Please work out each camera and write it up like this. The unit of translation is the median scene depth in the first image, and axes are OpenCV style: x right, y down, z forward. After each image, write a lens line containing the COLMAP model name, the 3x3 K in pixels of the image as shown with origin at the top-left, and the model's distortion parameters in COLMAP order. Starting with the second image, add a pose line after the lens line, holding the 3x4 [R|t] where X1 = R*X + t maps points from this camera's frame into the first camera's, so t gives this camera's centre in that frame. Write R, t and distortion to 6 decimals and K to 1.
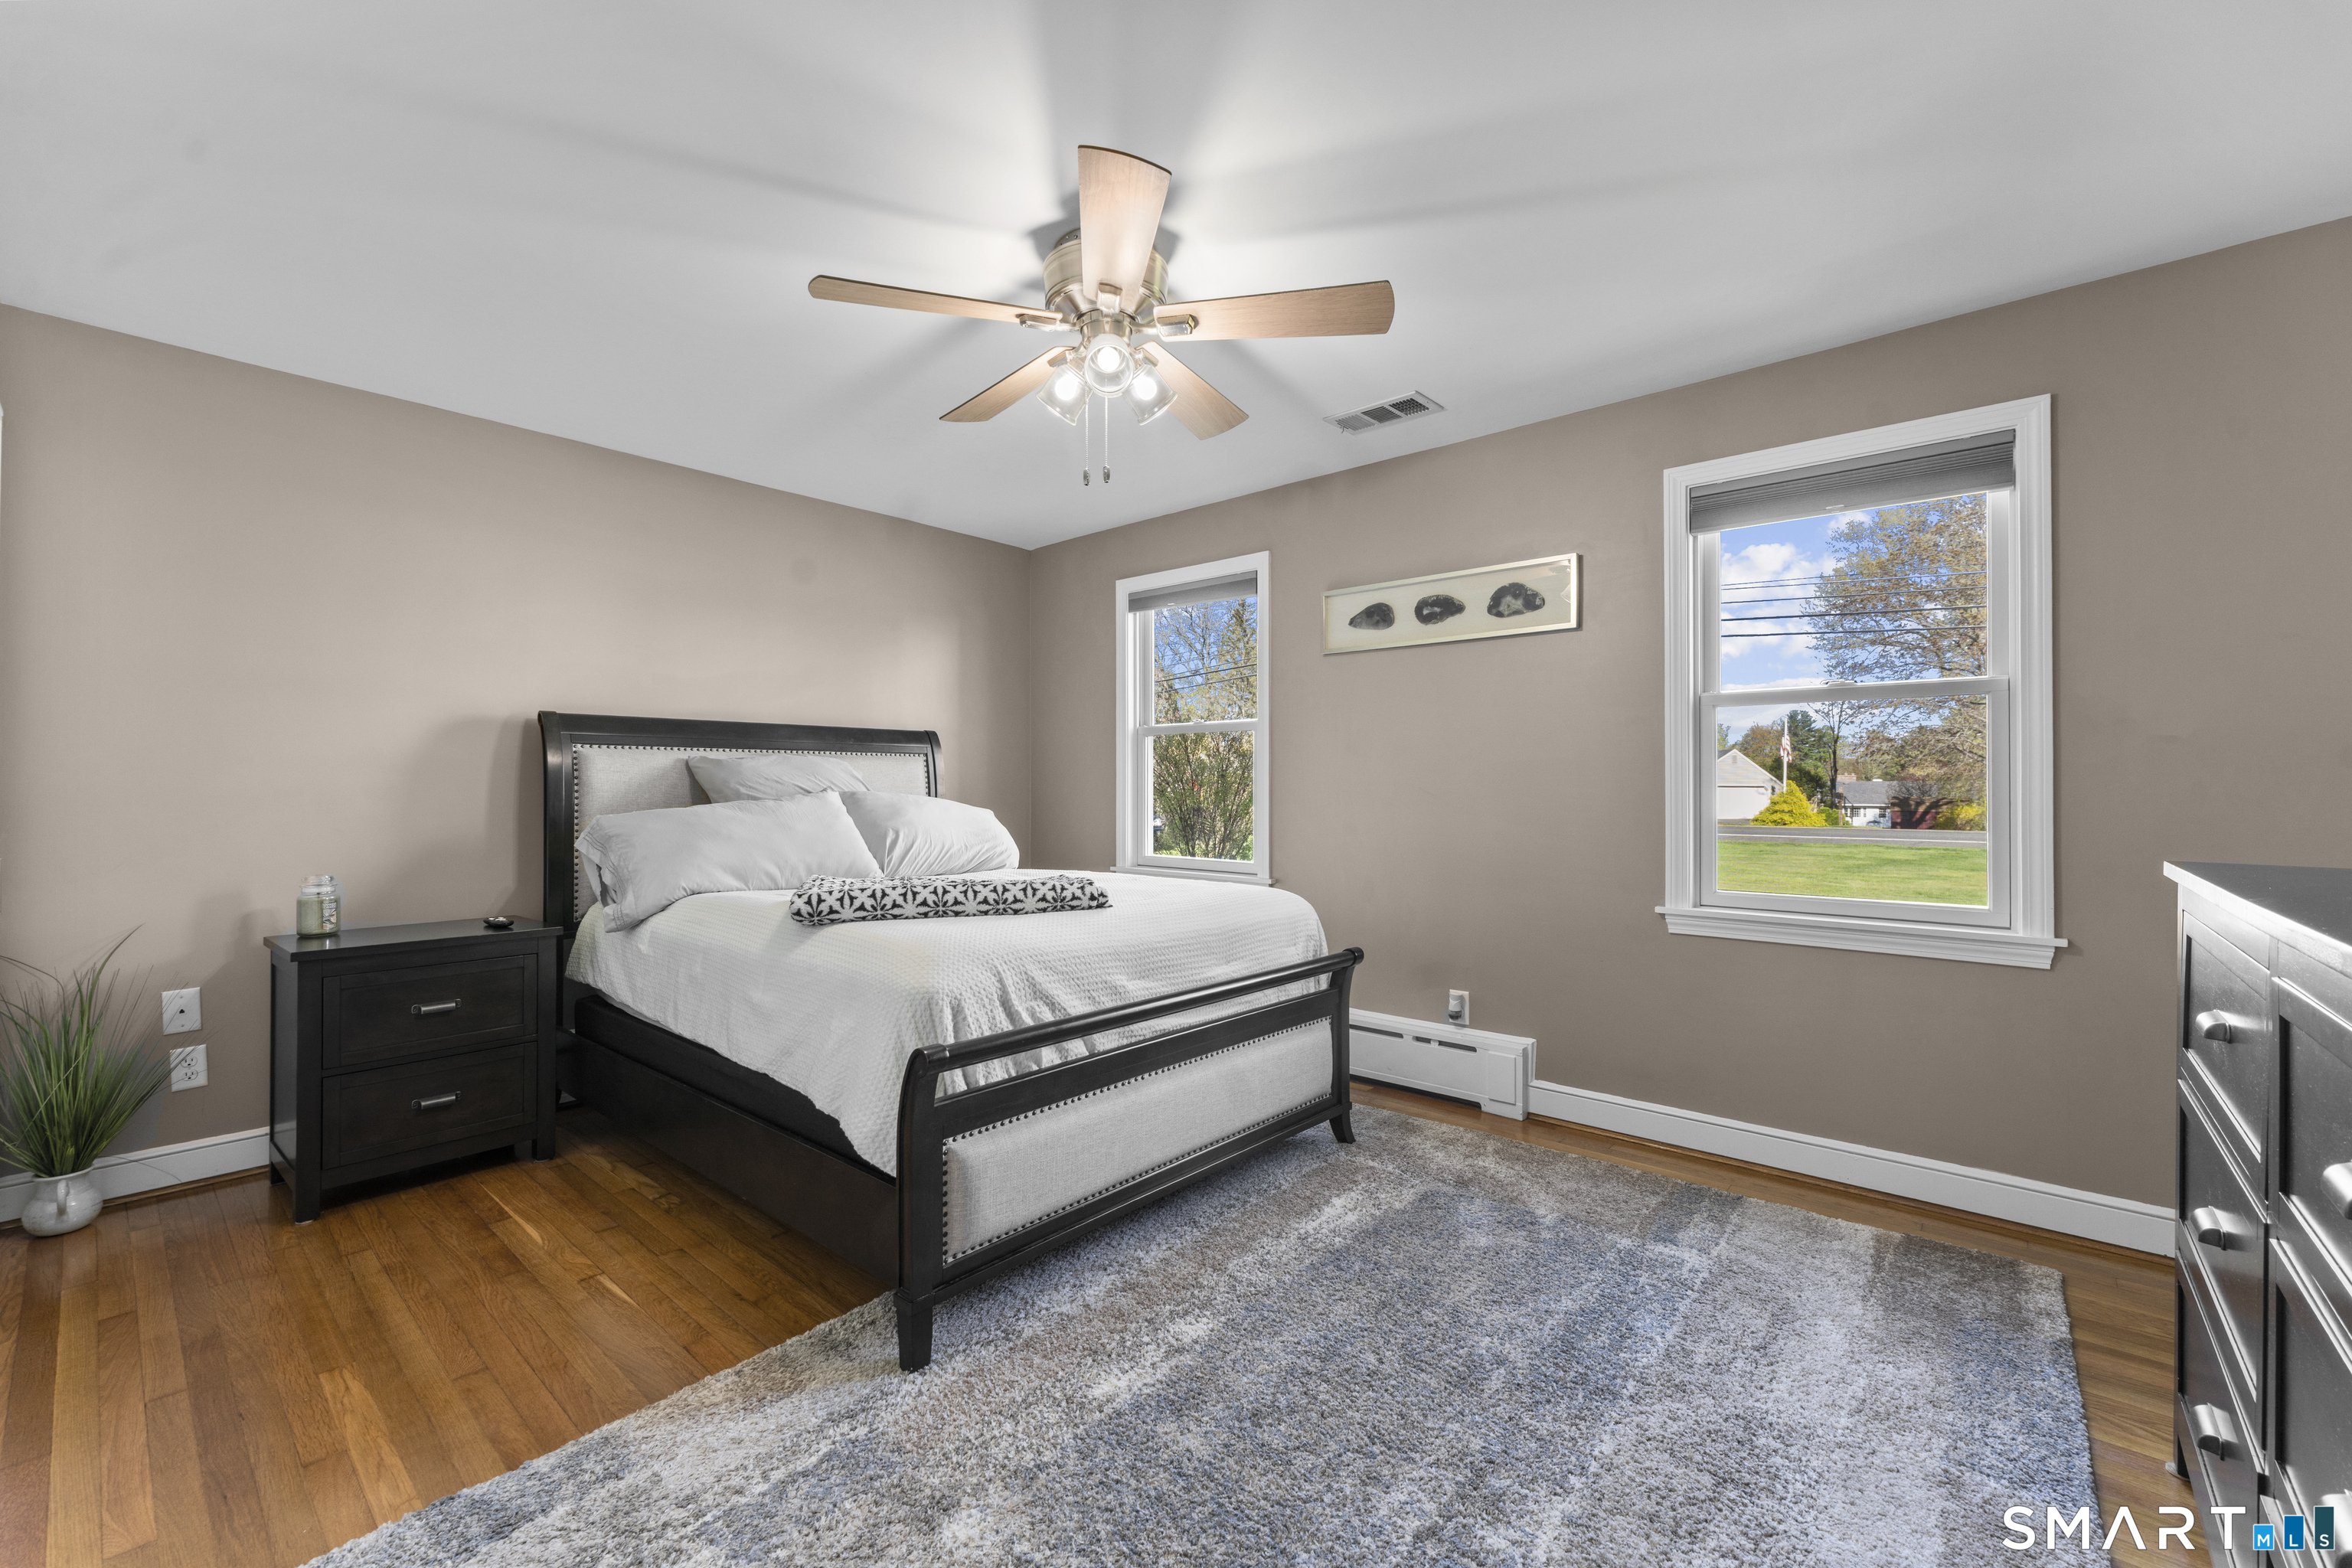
lens RADIAL K [[961.4, 0, 1137.8], [0, 961.4, 785.8], [0, 0, 1]] dist [-0.000081, 0.000094]
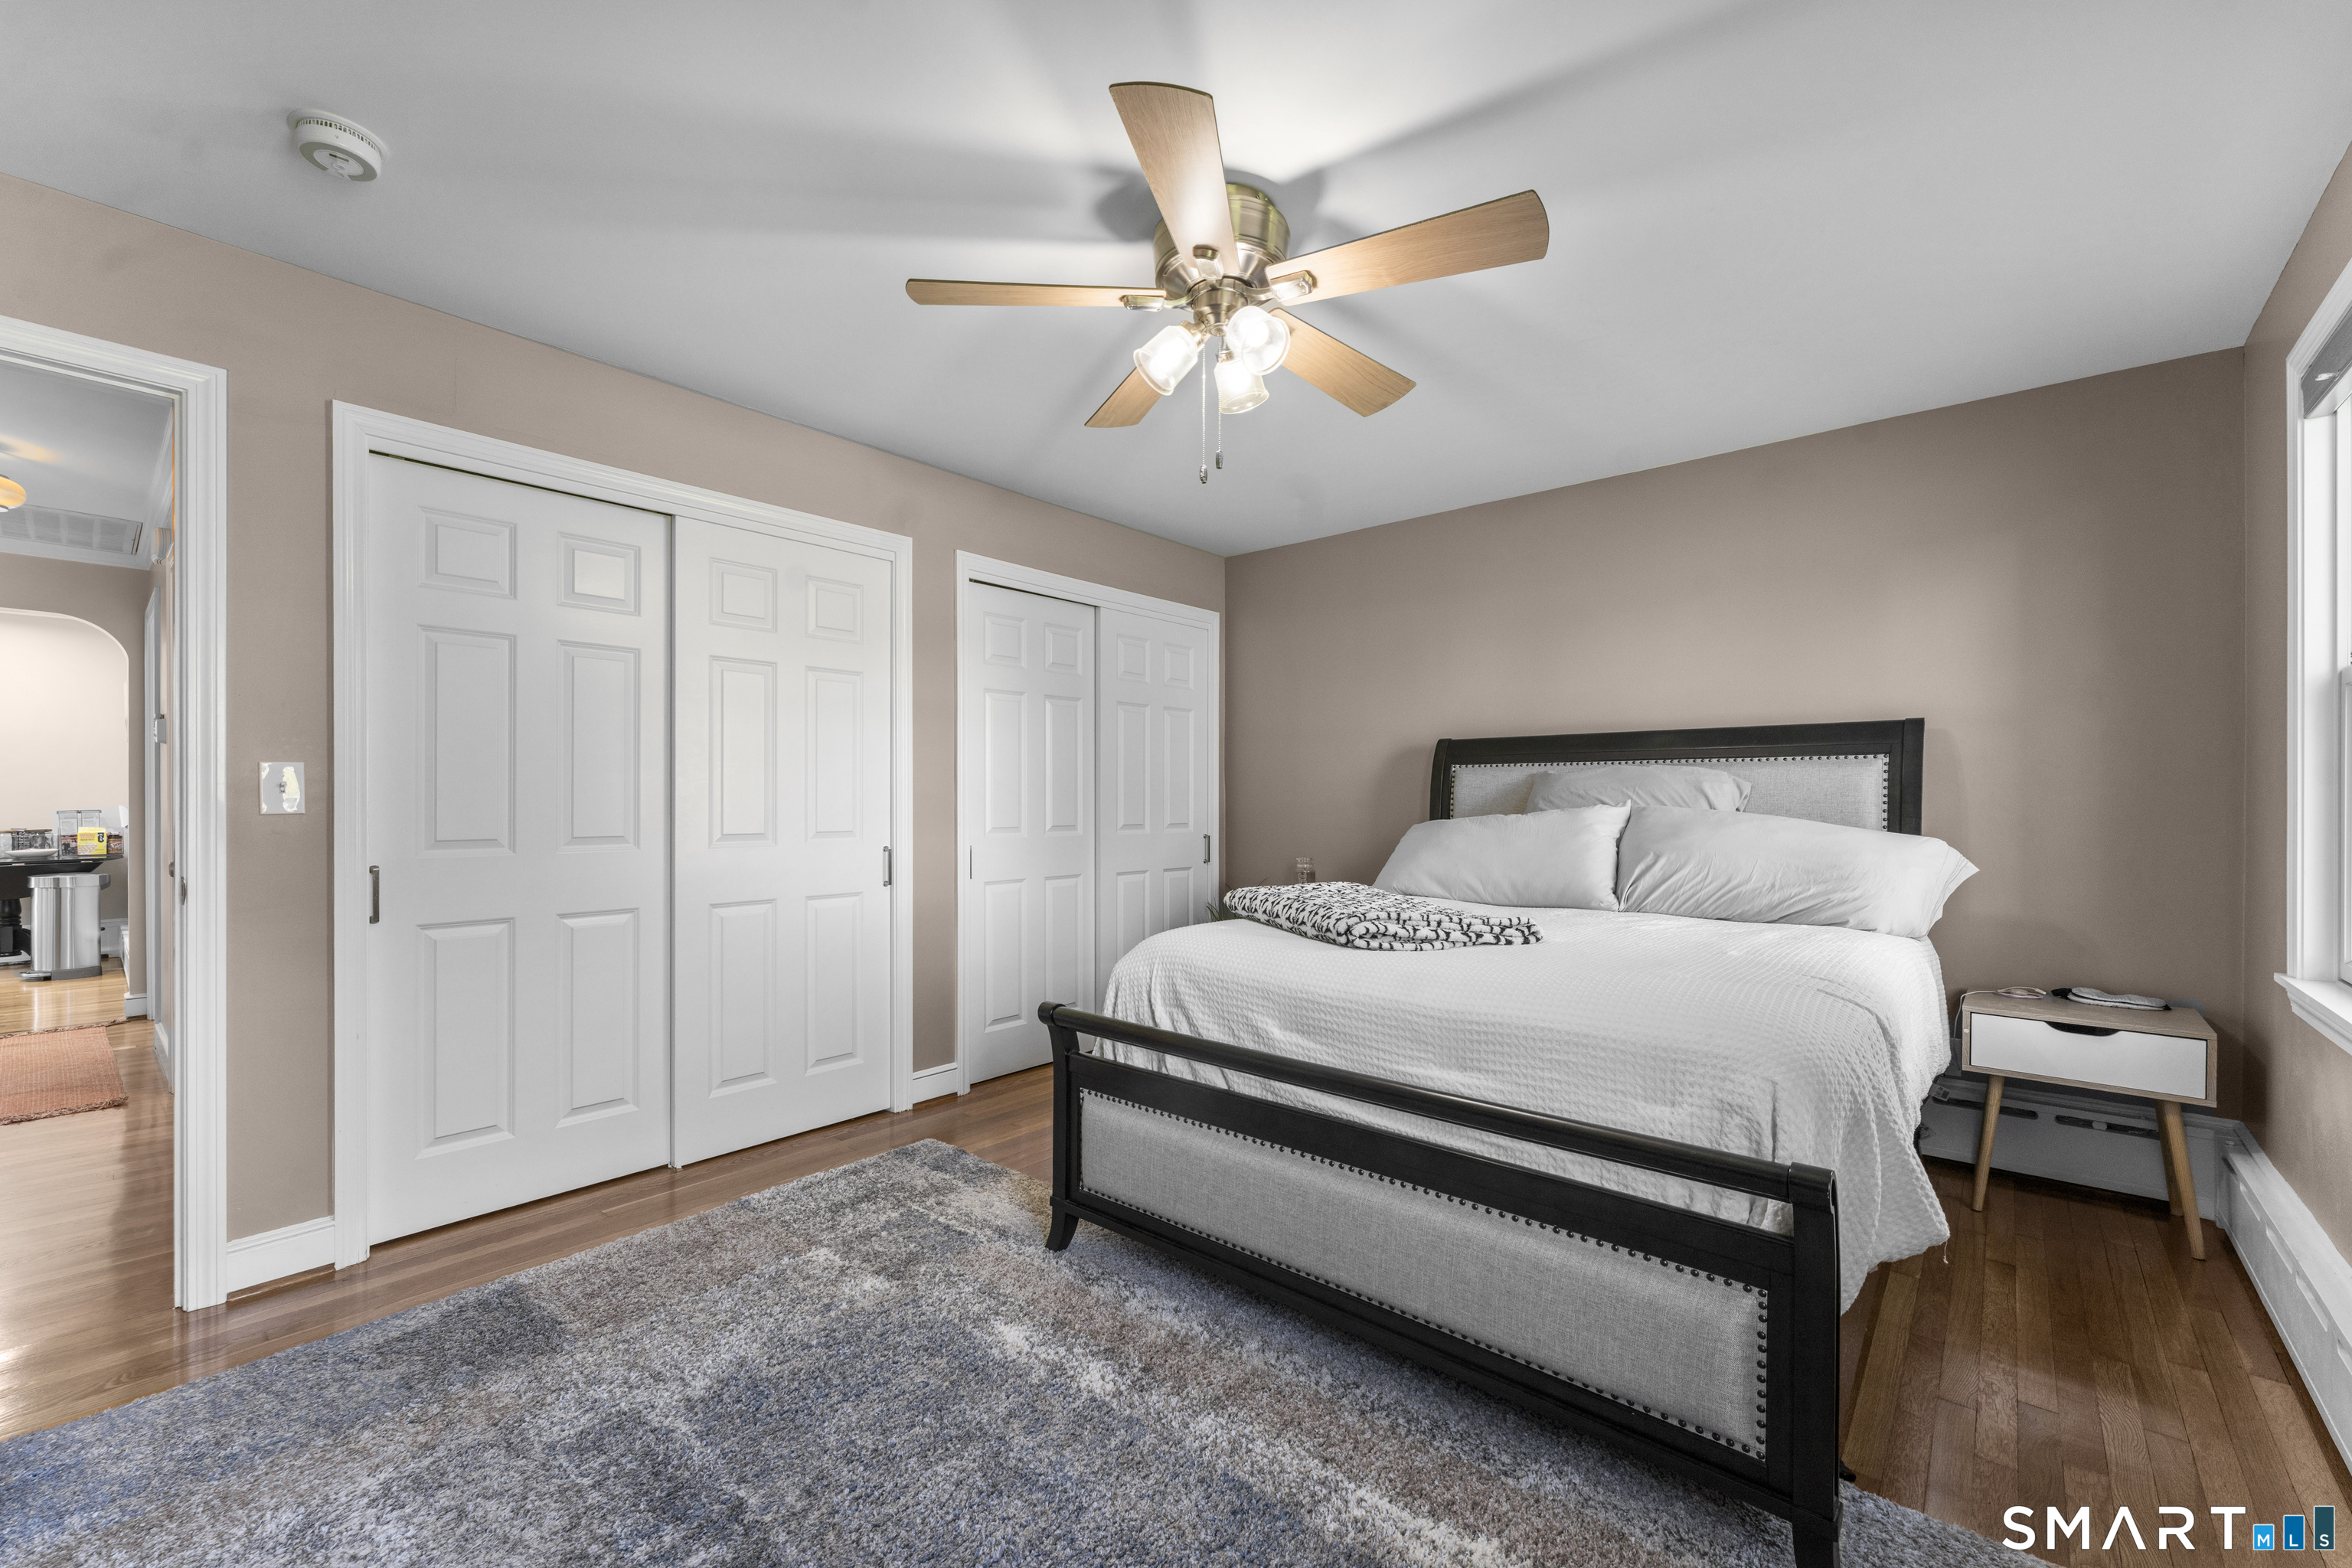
lens RADIAL K [[955.9, 0, 1176.8], [0, 955.9, 798.8], [0, 0, 1]] dist [0.000591, 0.000080]
pose [[0.026047, -0.001409, -0.999660, 0.883907], [-0.000294, 0.999999, -0.001417, 0.000380], [0.999661, 0.000331, 0.026046, 0.941307]]
